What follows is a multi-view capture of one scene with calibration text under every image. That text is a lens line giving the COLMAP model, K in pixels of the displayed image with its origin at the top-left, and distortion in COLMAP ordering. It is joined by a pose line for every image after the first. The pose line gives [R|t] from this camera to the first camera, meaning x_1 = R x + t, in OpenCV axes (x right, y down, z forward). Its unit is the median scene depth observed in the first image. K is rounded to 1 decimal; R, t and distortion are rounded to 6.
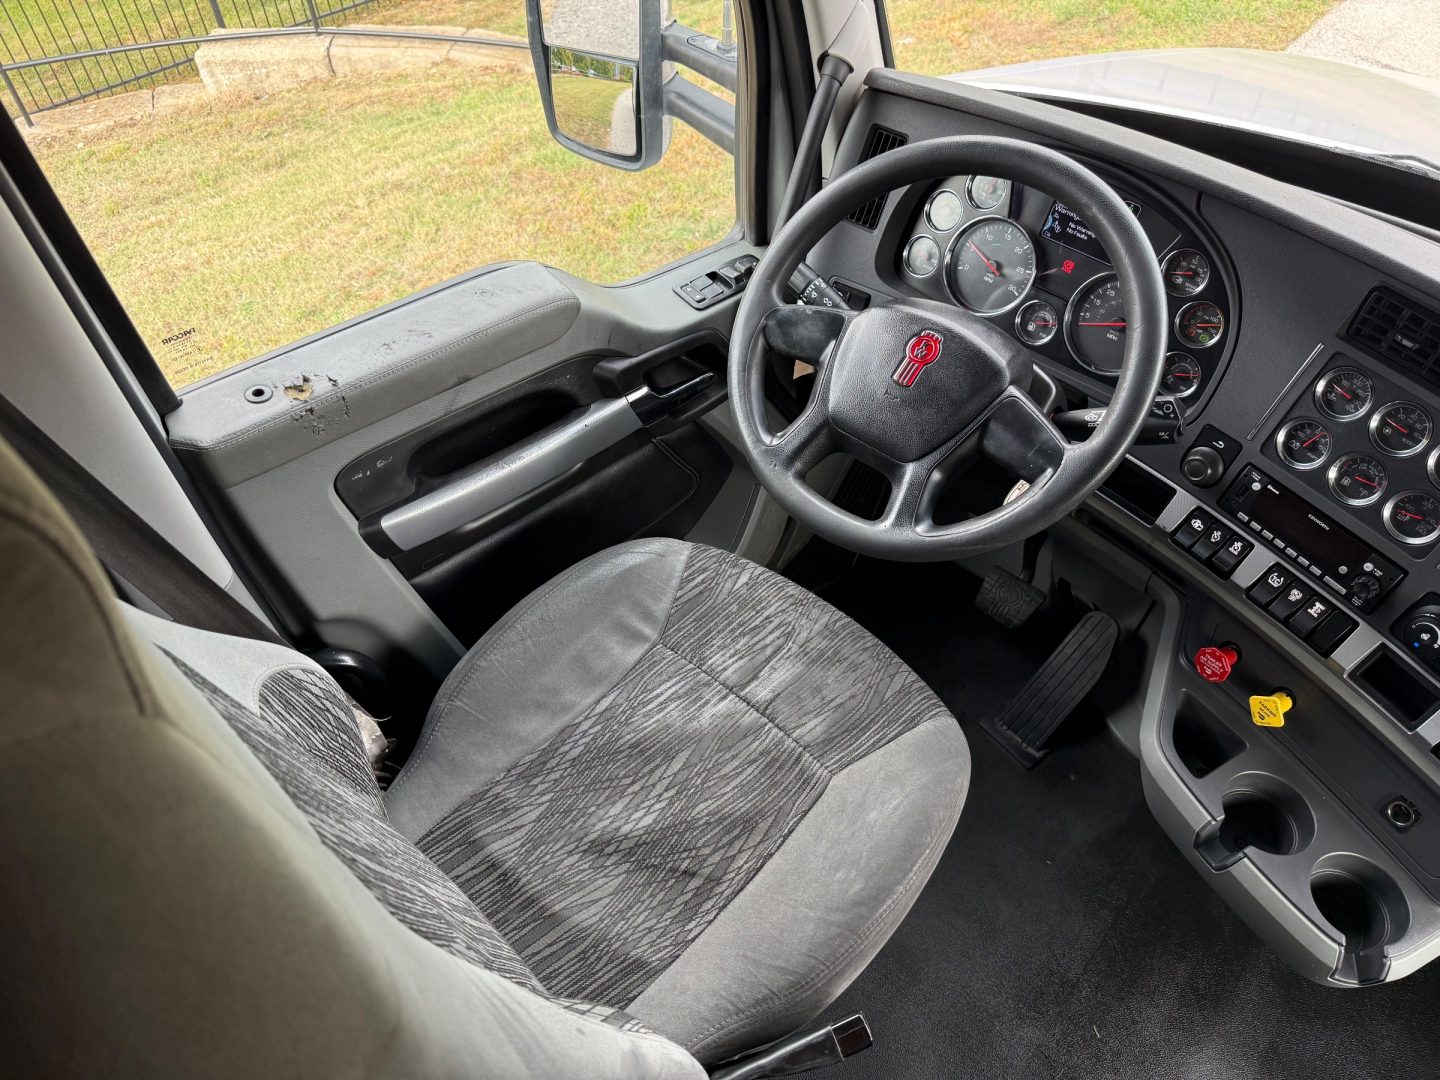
lens RADIAL K [[1026.7, 0, 696.6], [0, 1026.7, 543.3], [0, 0, 1]] dist [-0.023822, -0.000715]
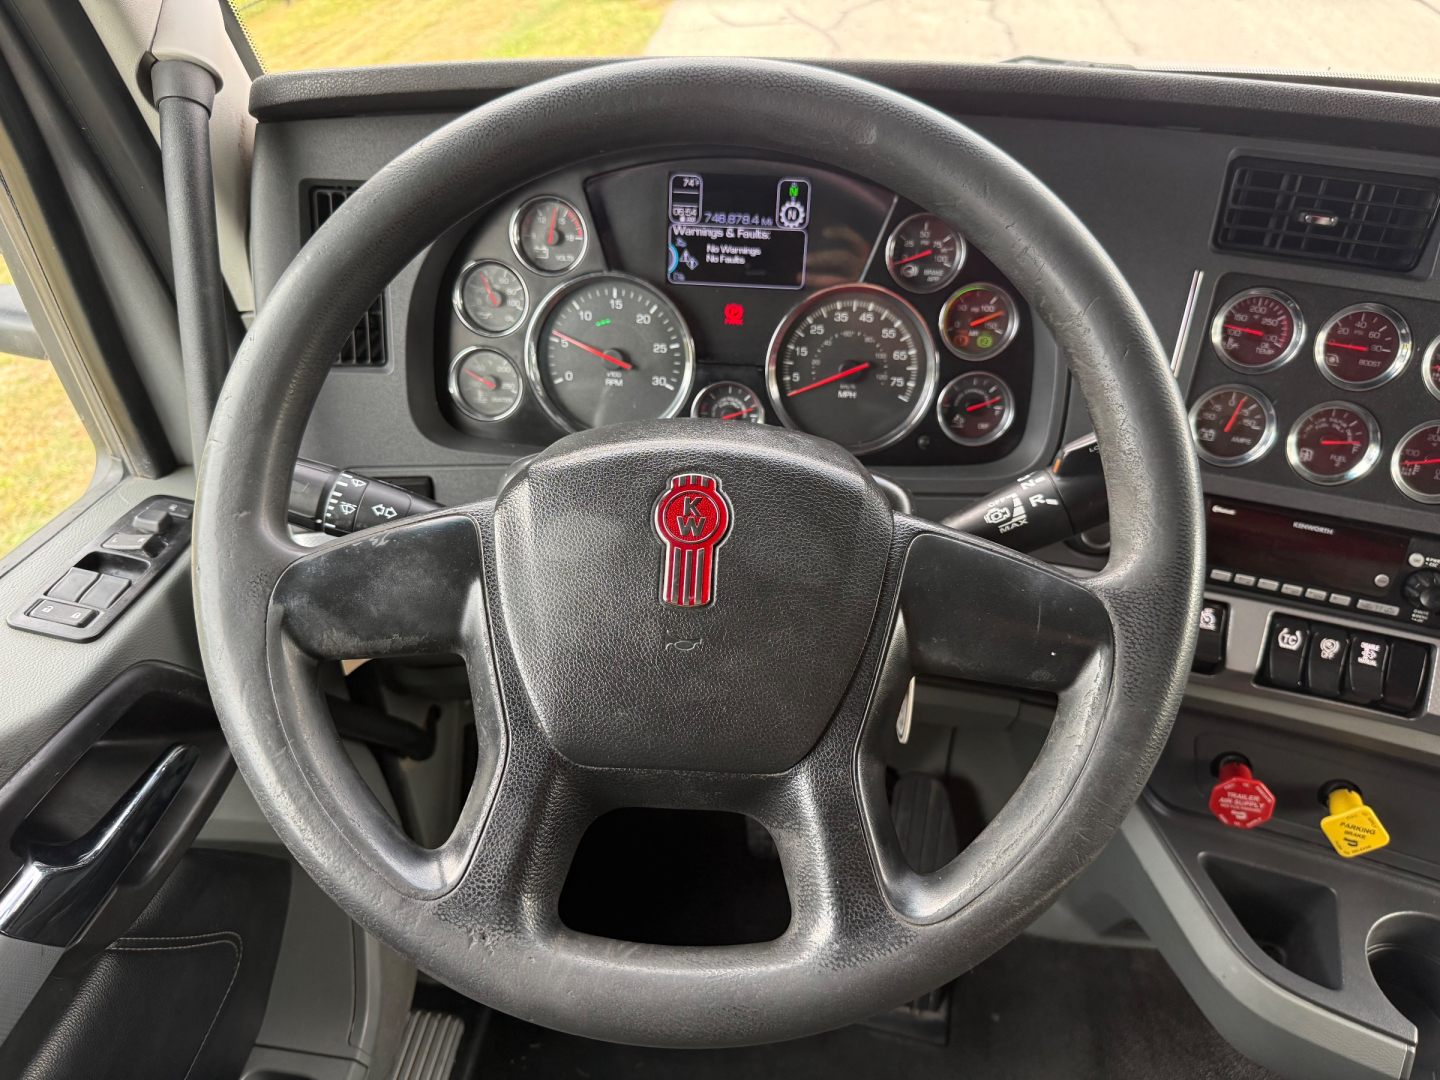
lens RADIAL K [[1006.7, 0, 720.0], [0, 1006.7, 540.0], [0, 0, 1]] dist [0.090869, -0.135630]
pose [[0.780496, -0.376604, 0.498994, 0.011624], [0.458354, 0.887521, -0.047095, -0.131039], [-0.425131, 0.265473, 0.865325, 0.532668]]
